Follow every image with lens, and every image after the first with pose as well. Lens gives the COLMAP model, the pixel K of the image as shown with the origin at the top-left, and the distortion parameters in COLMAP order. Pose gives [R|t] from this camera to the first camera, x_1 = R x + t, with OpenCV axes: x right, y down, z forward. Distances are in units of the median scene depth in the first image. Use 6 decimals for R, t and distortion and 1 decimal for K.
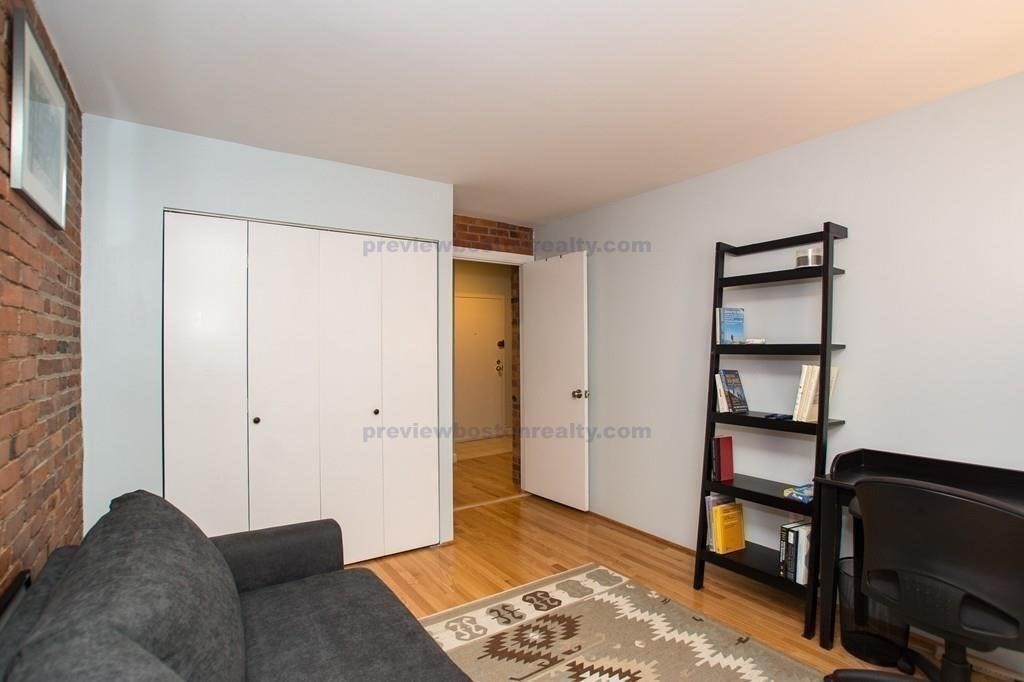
lens RADIAL K [[504.8, 0, 506.8], [0, 504.8, 347.3], [0, 0, 1]] dist [-0.083962, 0.055977]
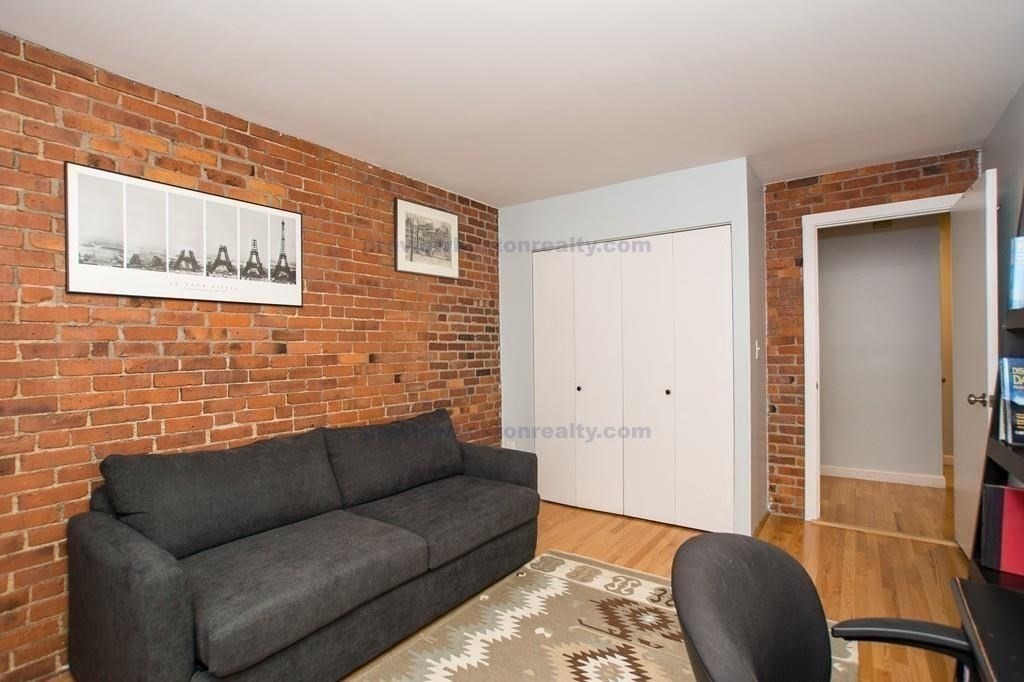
lens RADIAL K [[489.1, 0, 506.5], [0, 489.1, 355.1], [0, 0, 1]] dist [-0.053783, 0.027805]
pose [[0.351427, 0.012278, -0.936135, 0.494009], [0.010952, 0.999792, 0.017224, 0.019499], [0.936151, -0.016305, 0.351219, 0.229790]]
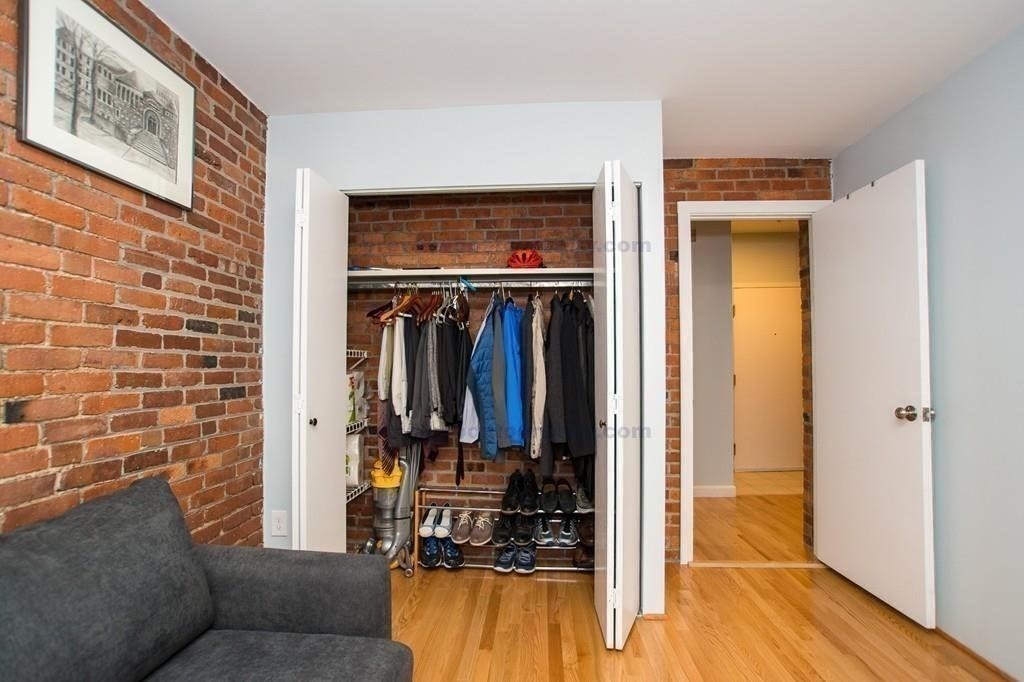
lens RADIAL K [[489.1, 0, 506.5], [0, 489.1, 355.1], [0, 0, 1]] dist [-0.053783, 0.027805]
pose [[0.793004, -0.007846, -0.609166, 0.110725], [-0.003534, 0.999841, -0.017479, 0.037716], [0.609206, 0.016014, 0.792850, 0.293322]]
